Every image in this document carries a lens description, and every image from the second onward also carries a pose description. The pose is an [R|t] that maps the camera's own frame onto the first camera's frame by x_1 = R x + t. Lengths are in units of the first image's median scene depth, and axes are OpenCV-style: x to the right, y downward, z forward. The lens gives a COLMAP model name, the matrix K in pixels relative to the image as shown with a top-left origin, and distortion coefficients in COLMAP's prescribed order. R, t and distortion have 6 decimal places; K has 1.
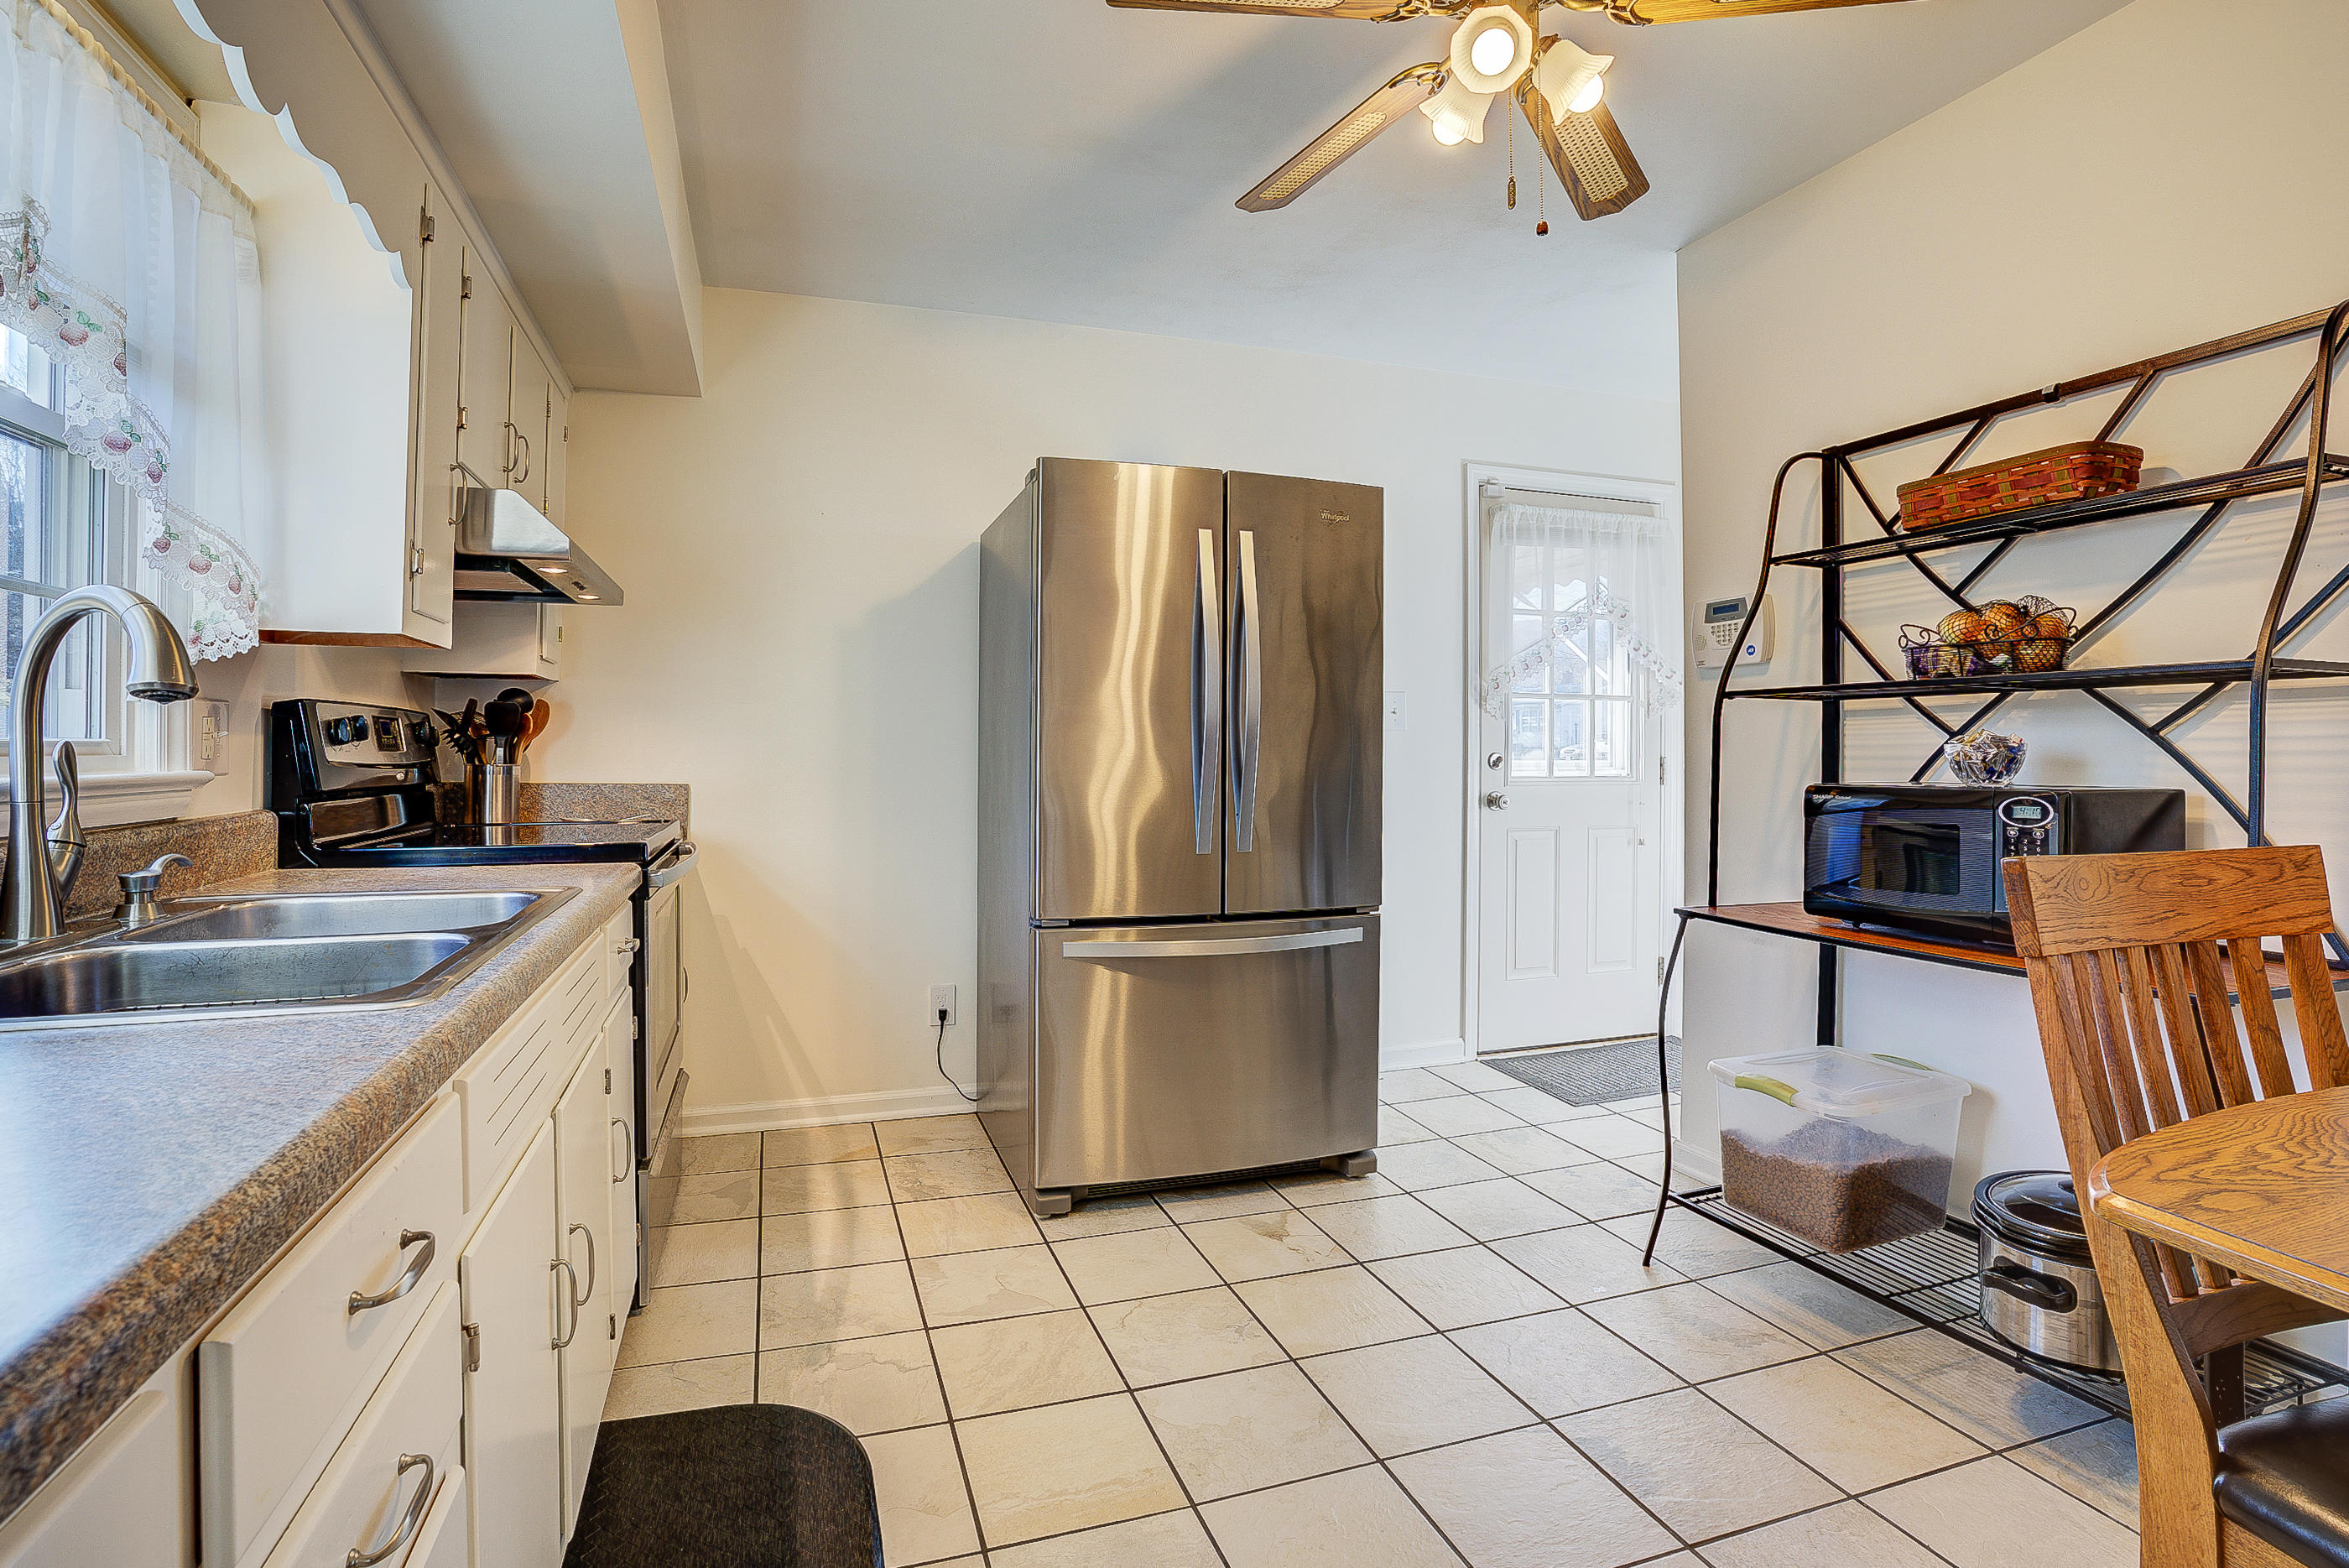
lens RADIAL K [[1097.2, 0, 1166.6], [0, 1097.2, 757.2], [0, 0, 1]] dist [-0.052526, 0.000385]
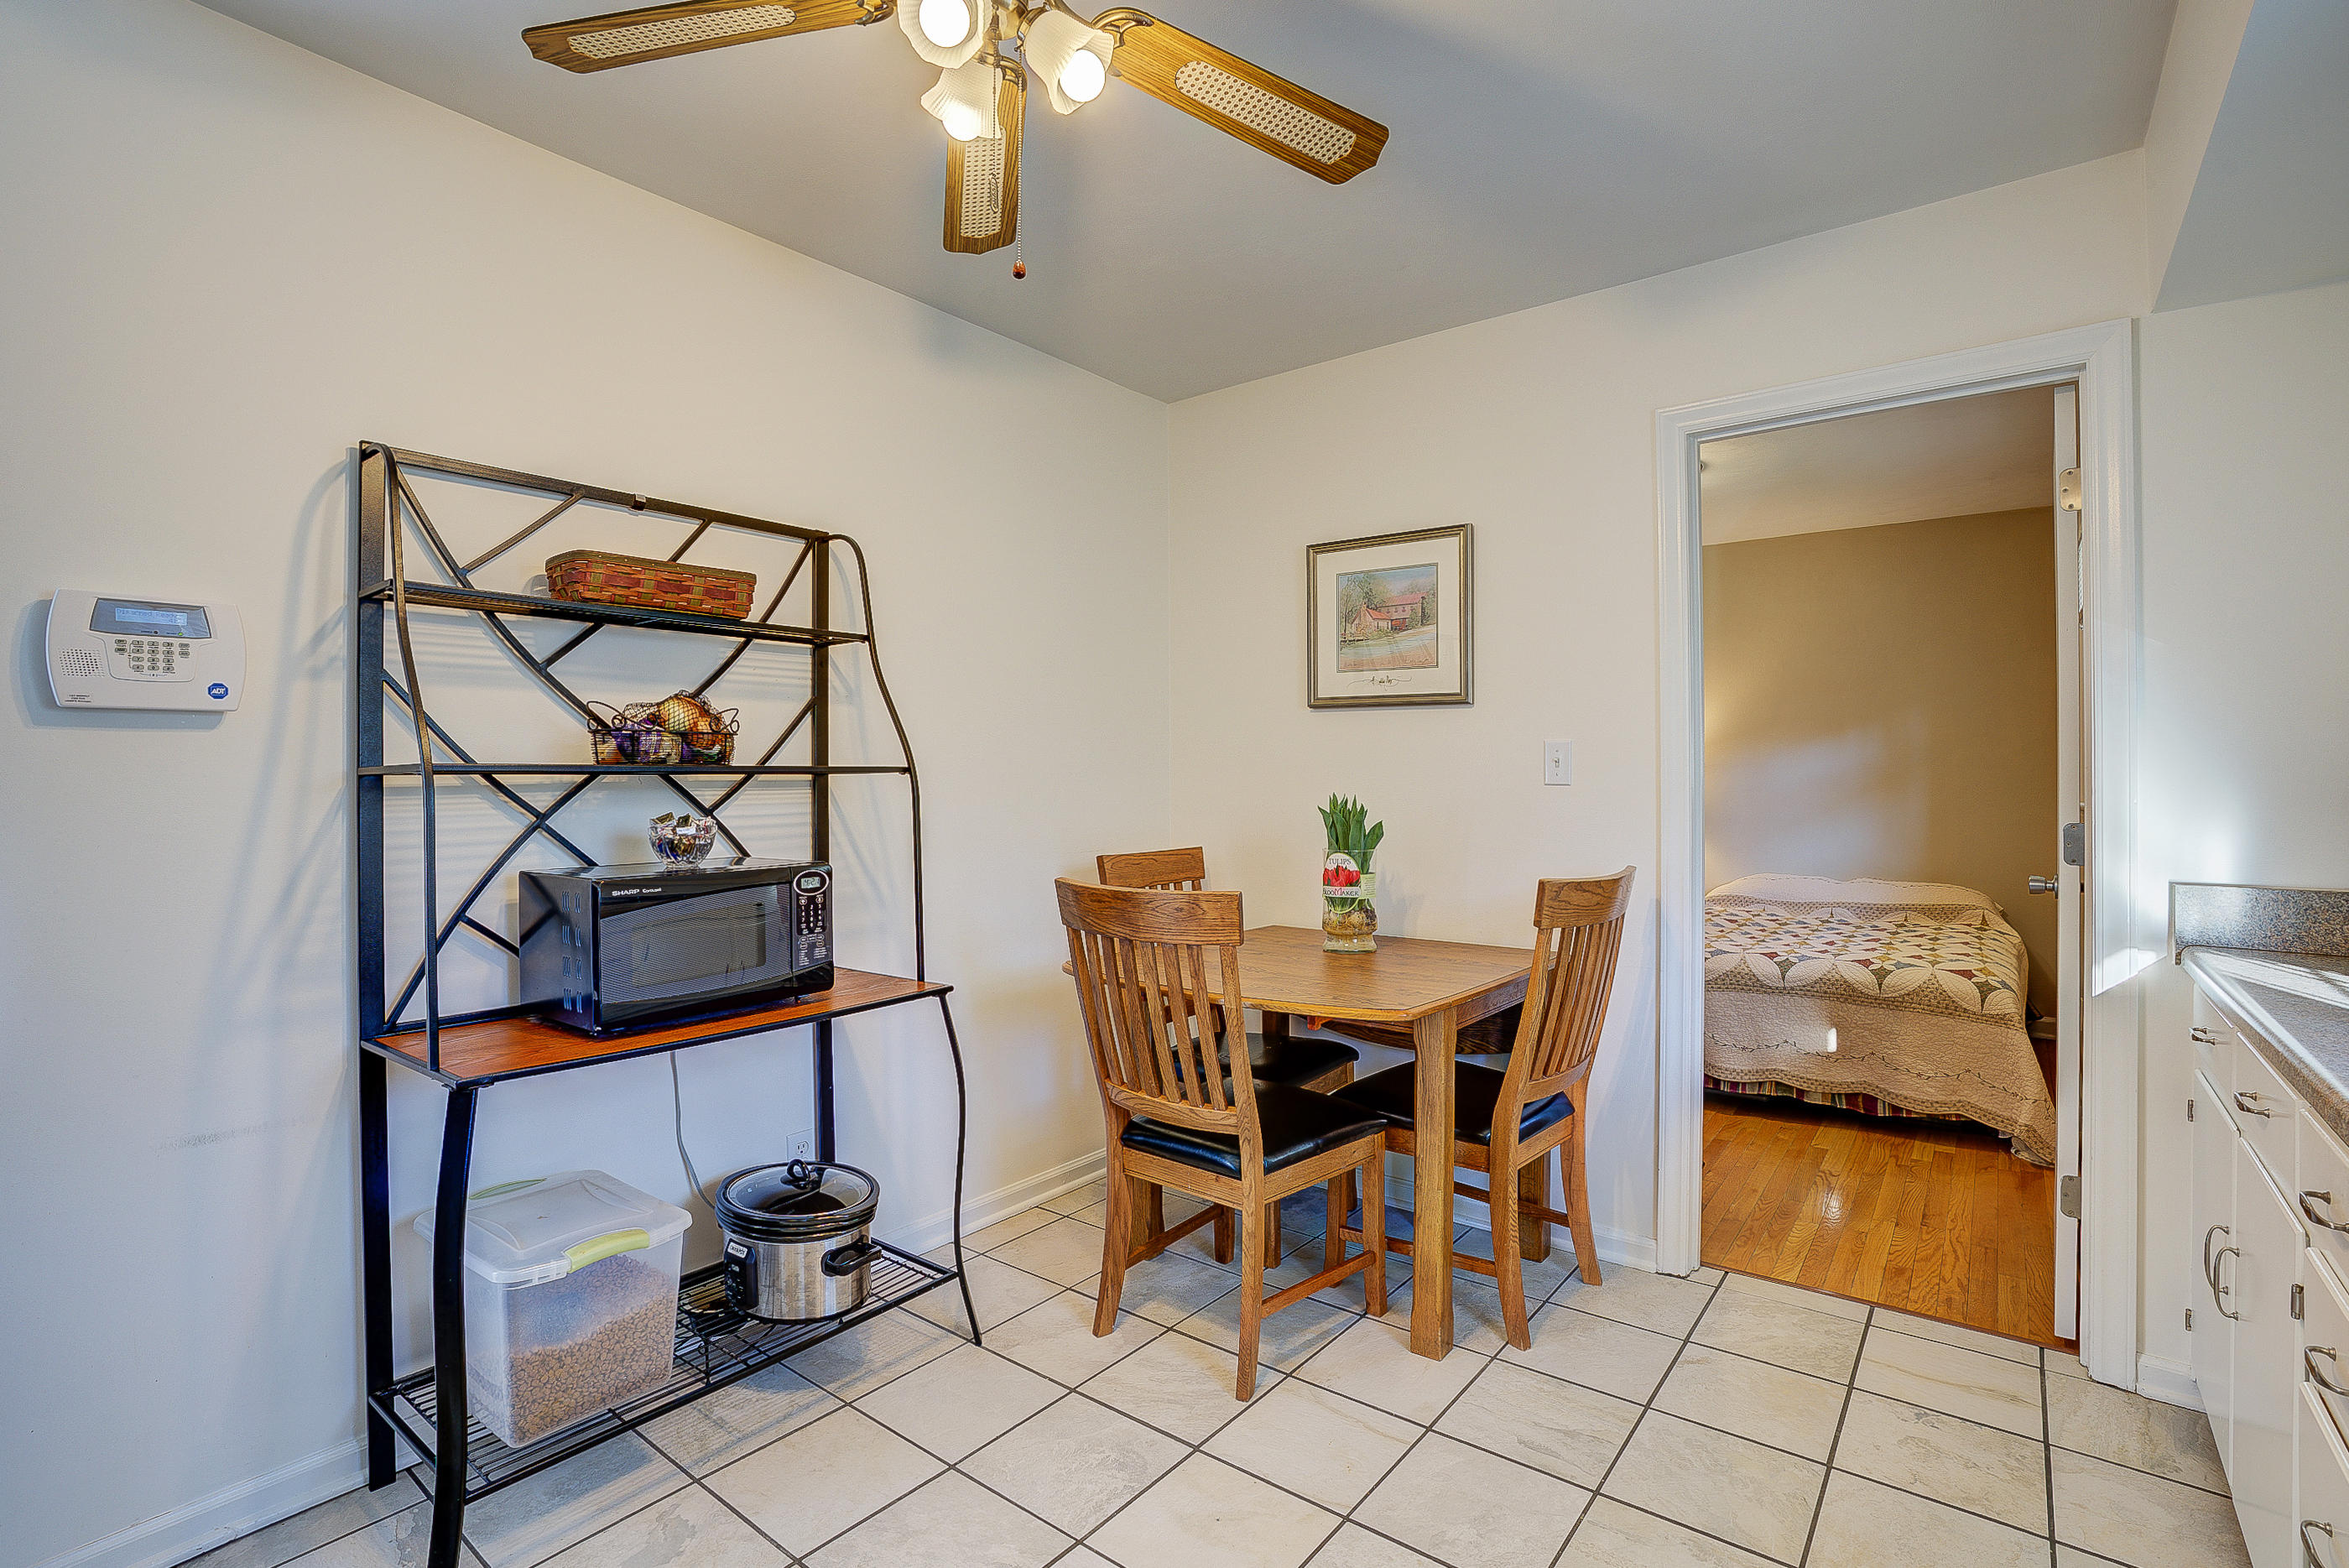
lens RADIAL K [[1097.2, 0, 1166.6], [0, 1097.2, 757.2], [0, 0, 1]] dist [-0.052526, 0.000385]
pose [[-0.561115, 0.008894, 0.827690, -0.372458], [0.006156, 0.999959, -0.006572, -0.066690], [-0.827715, 0.001408, -0.561147, 1.118977]]
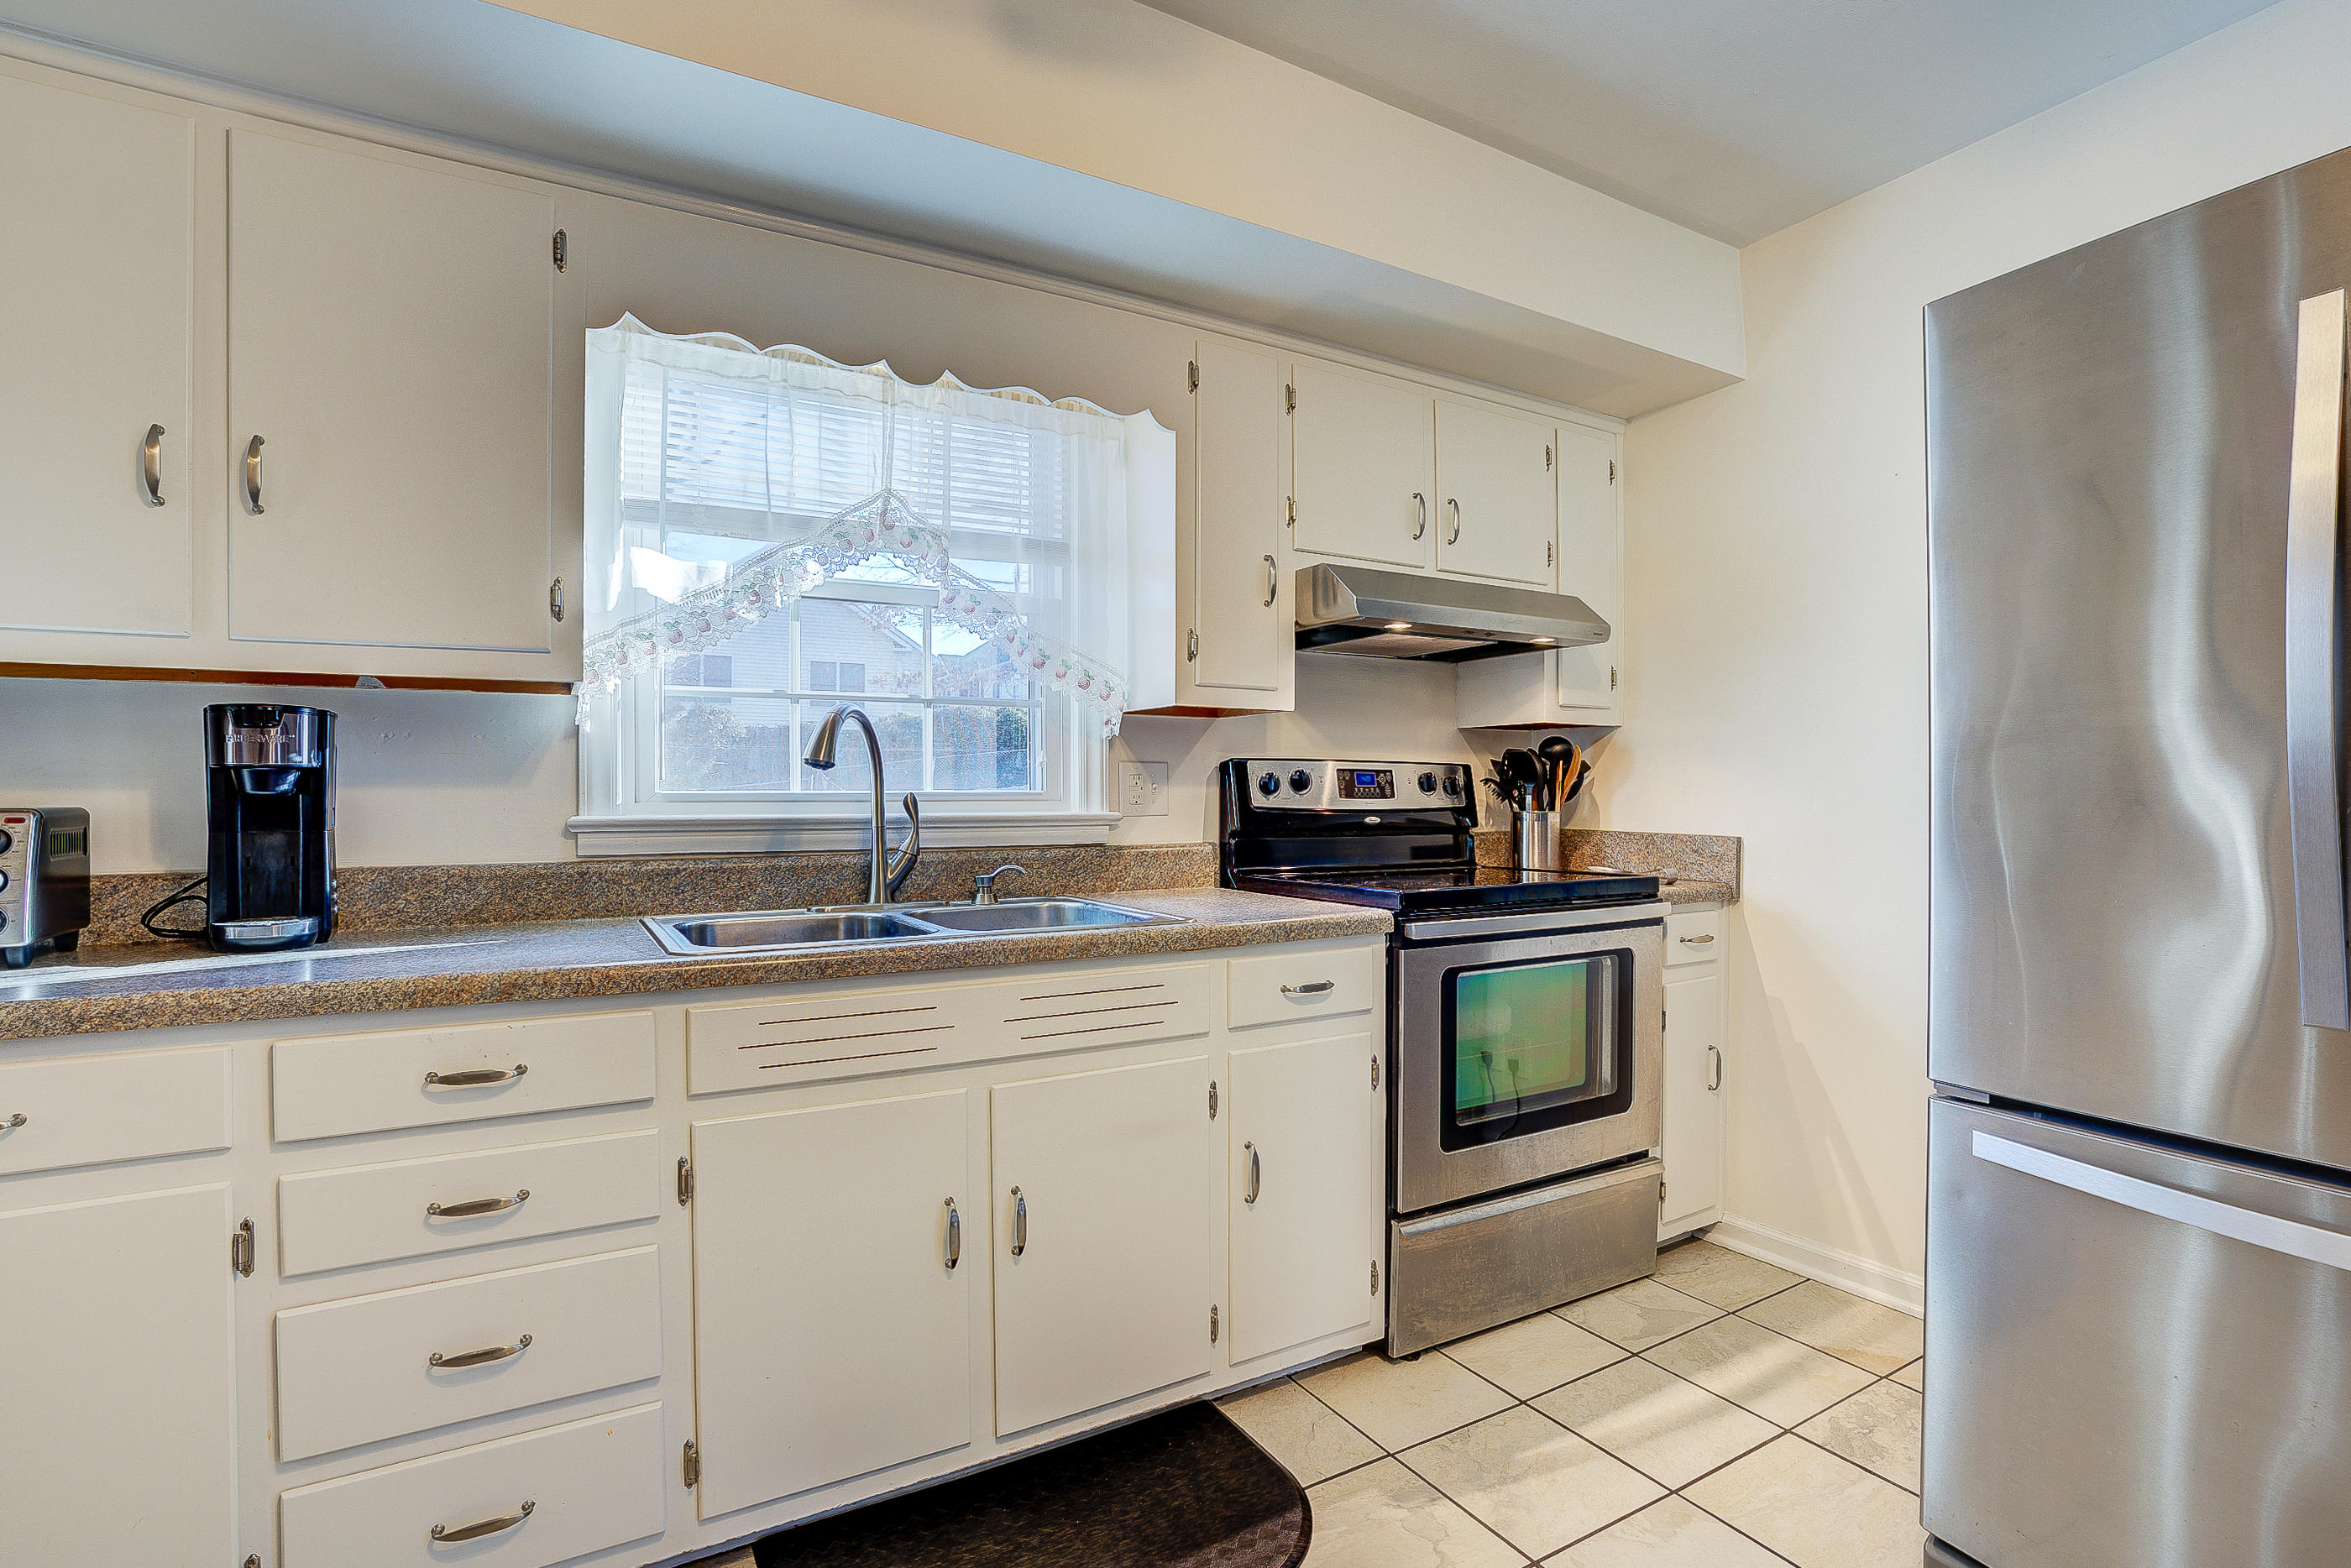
lens RADIAL K [[1097.6, 0, 1177.0], [0, 1097.6, 798.7], [0, 0, 1]] dist [-0.051133, 0.000670]
pose [[0.209372, -0.002443, -0.977833, 0.465385], [-0.003381, 0.999989, -0.003222, -0.001504], [0.977830, 0.003980, 0.209361, 0.611170]]
